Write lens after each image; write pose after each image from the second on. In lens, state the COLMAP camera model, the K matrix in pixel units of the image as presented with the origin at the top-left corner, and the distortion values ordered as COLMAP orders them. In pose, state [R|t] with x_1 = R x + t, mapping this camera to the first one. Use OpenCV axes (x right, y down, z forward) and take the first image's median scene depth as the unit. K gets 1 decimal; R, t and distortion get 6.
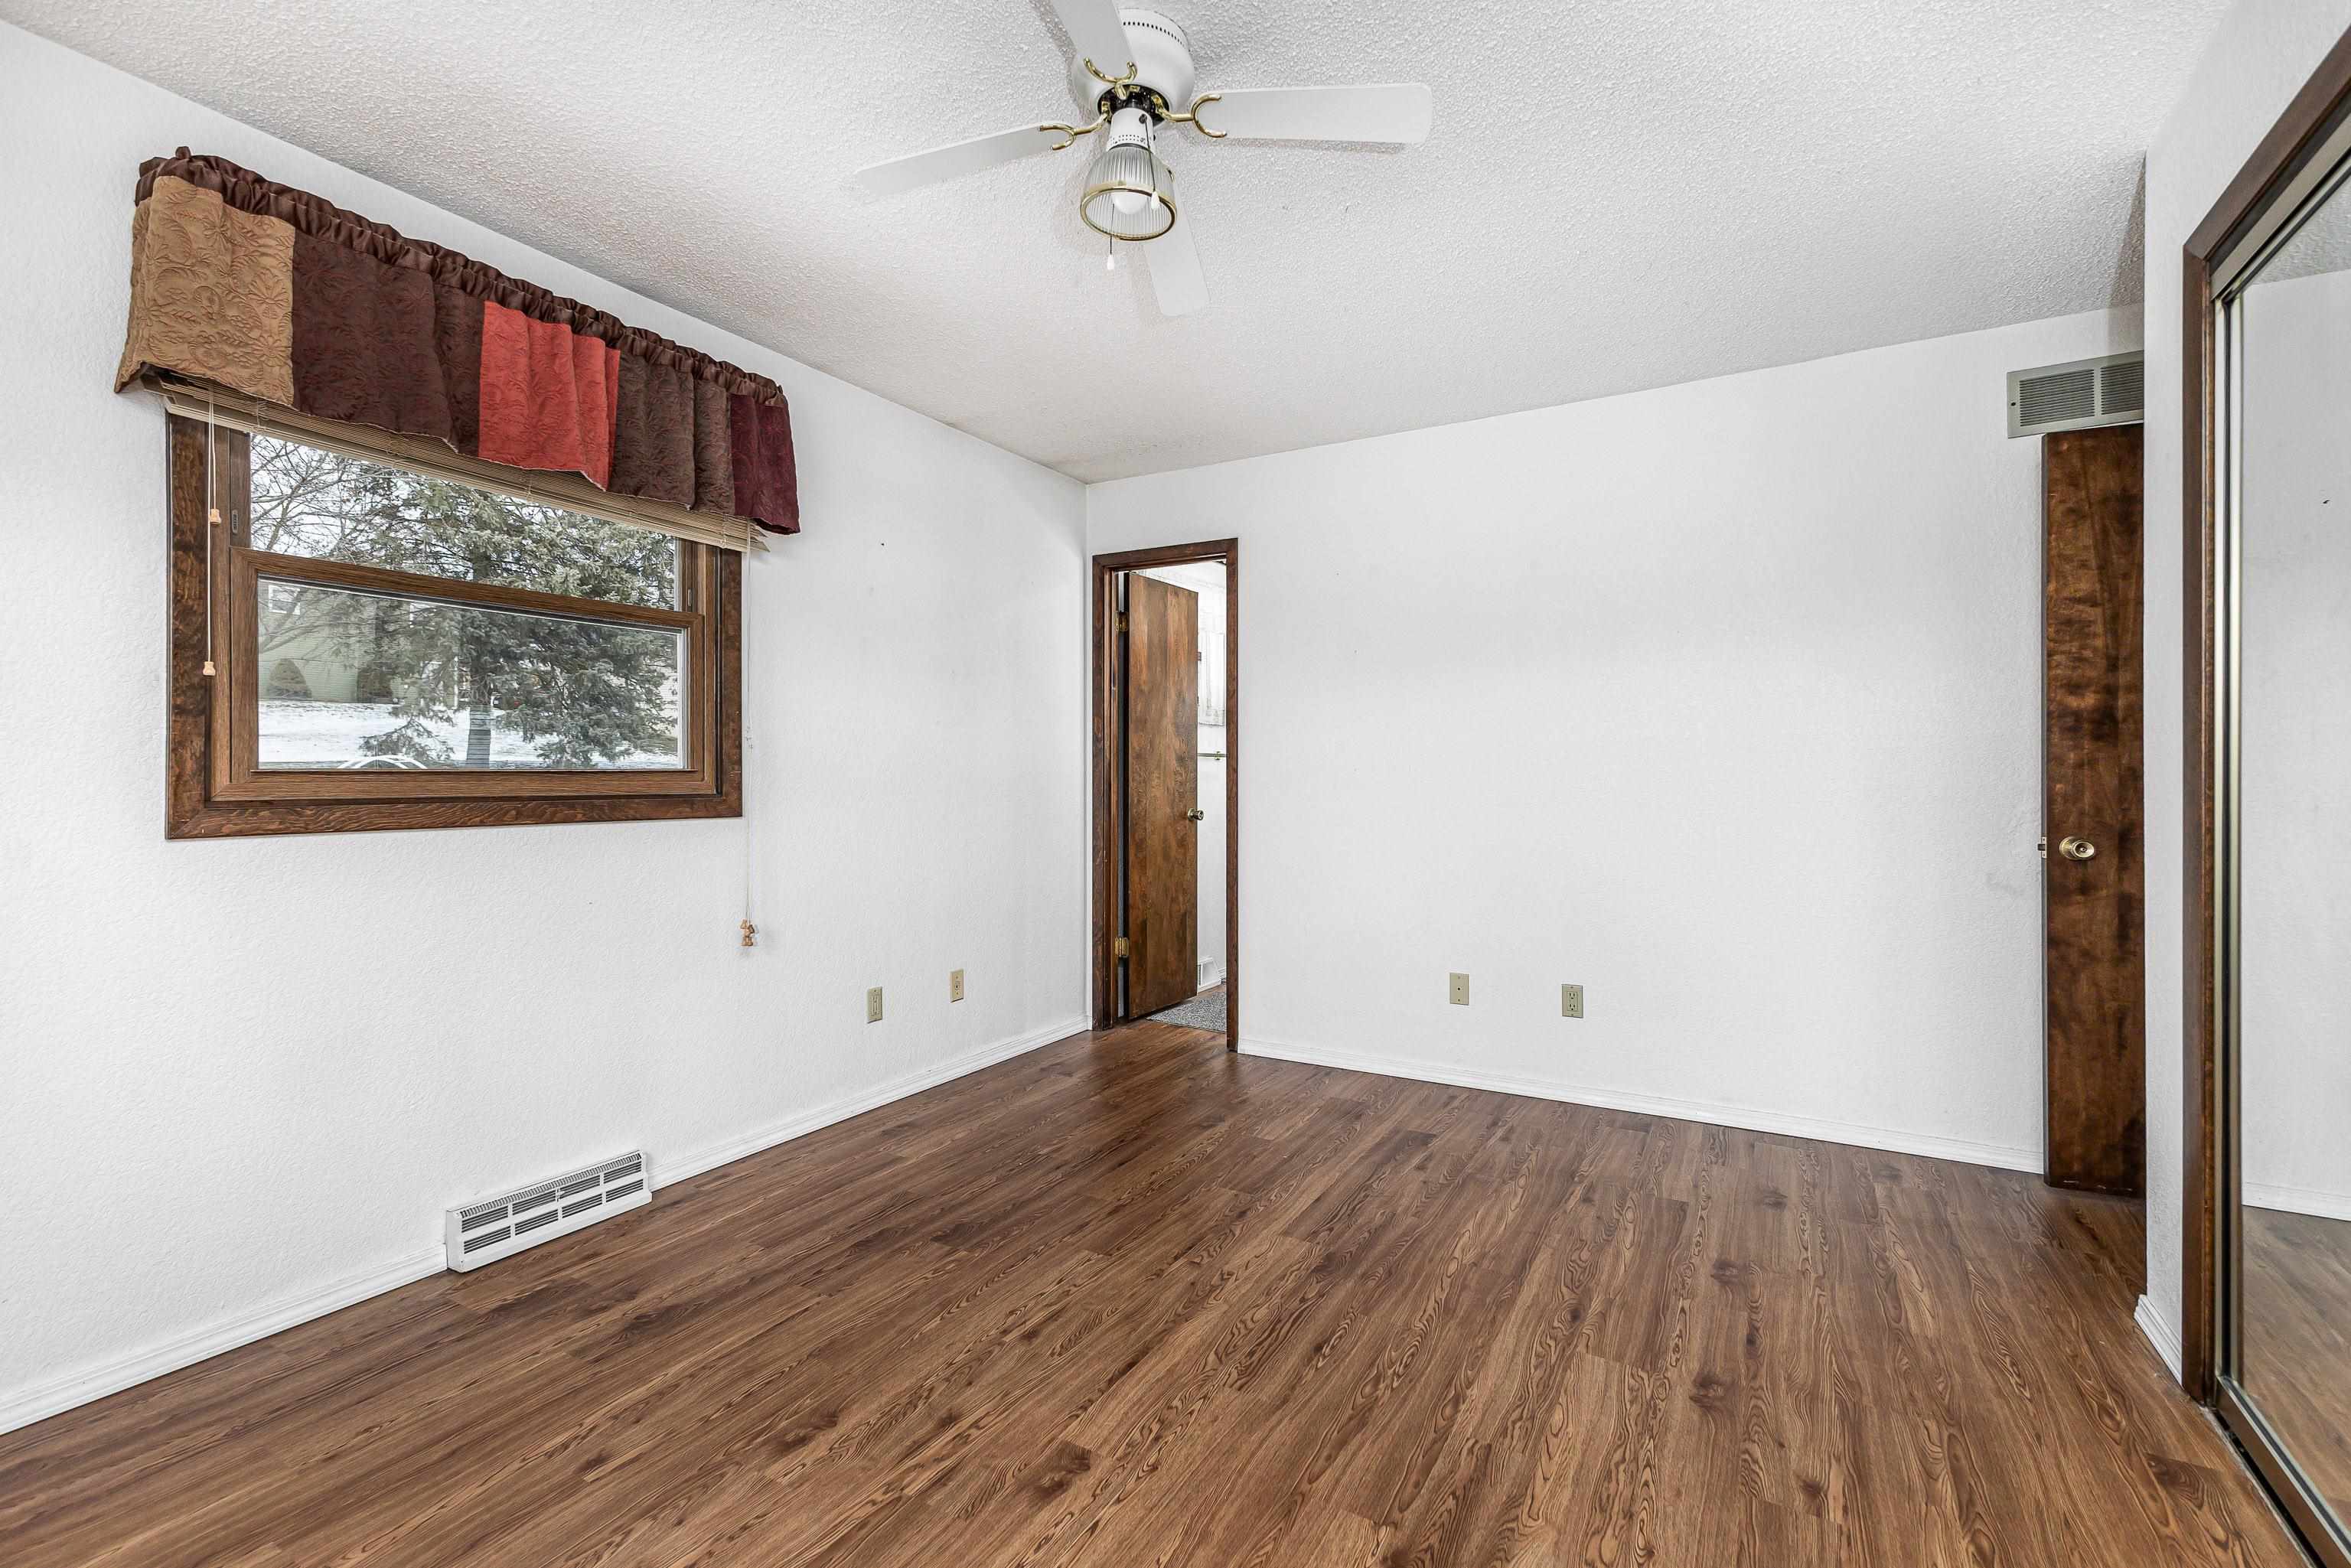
lens RADIAL K [[1027.7, 0, 1185.8], [0, 1027.7, 776.1], [0, 0, 1]] dist [0.011479, -0.001238]
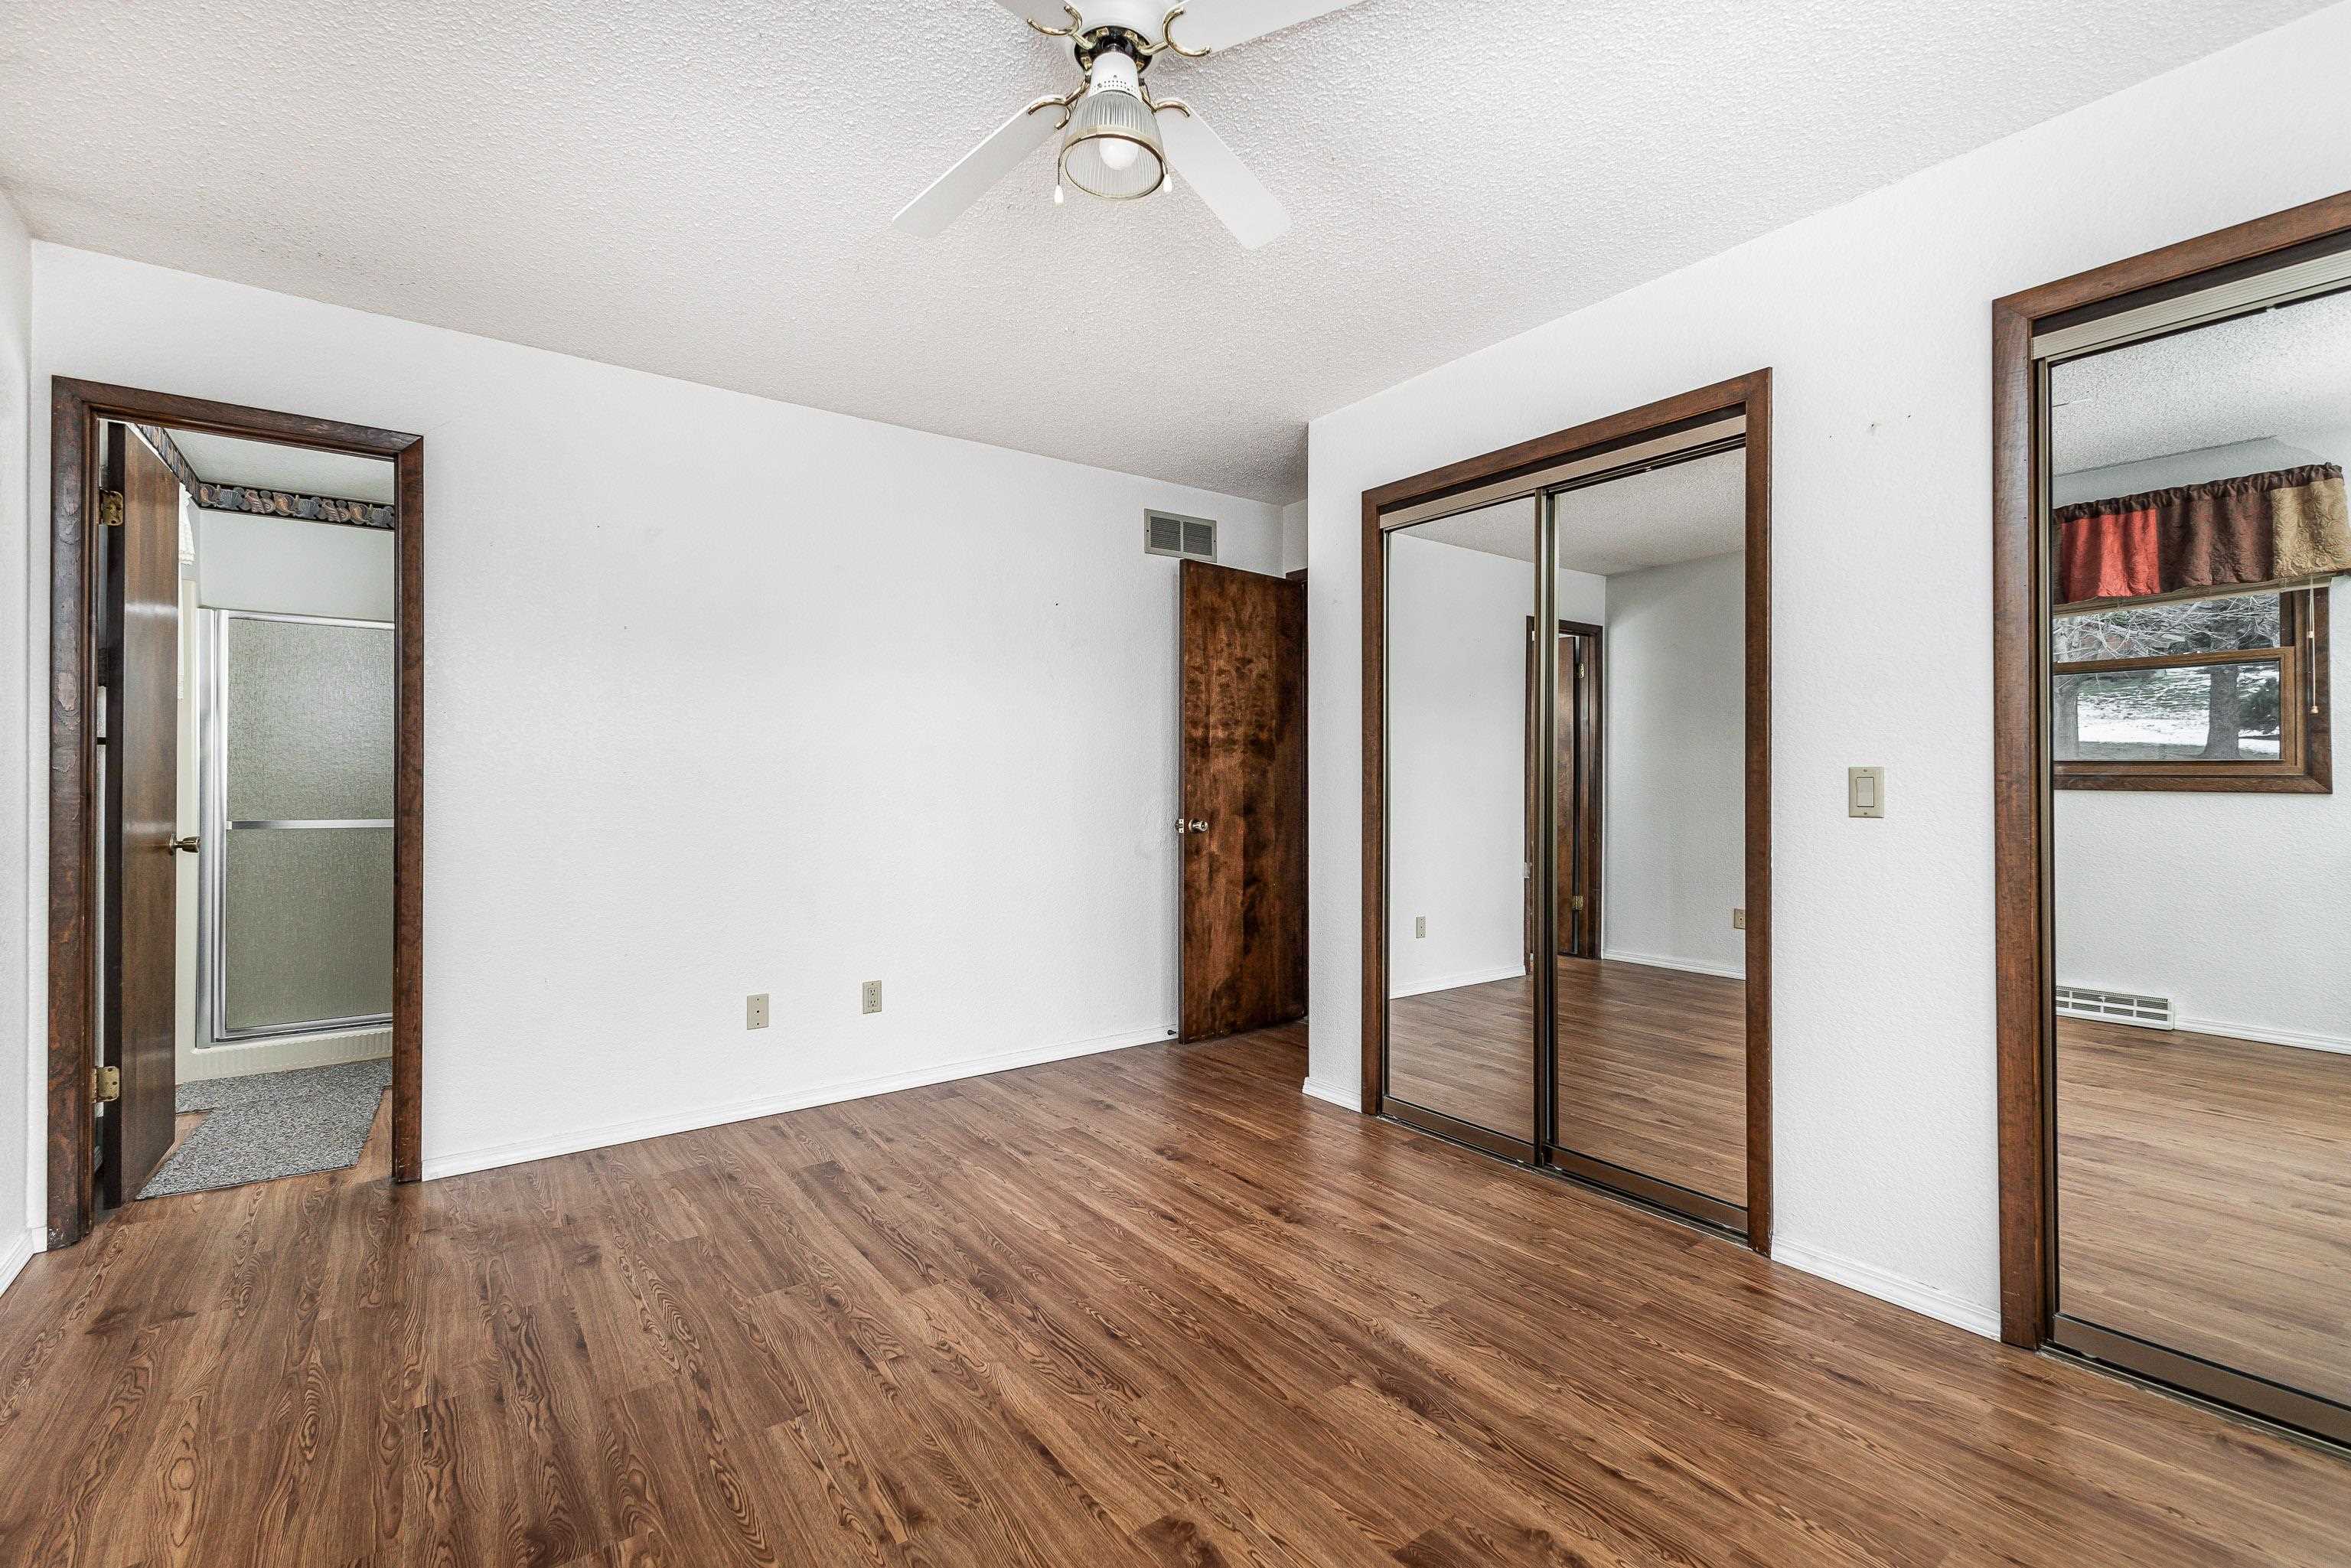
lens RADIAL K [[1027.7, 0, 1185.8], [0, 1027.7, 776.1], [0, 0, 1]] dist [0.011479, -0.001238]
pose [[0.399040, 0.002952, 0.916929, -0.593220], [-0.000060, 0.999995, -0.003193, -0.000709], [-0.916934, 0.001220, 0.399038, 0.393516]]
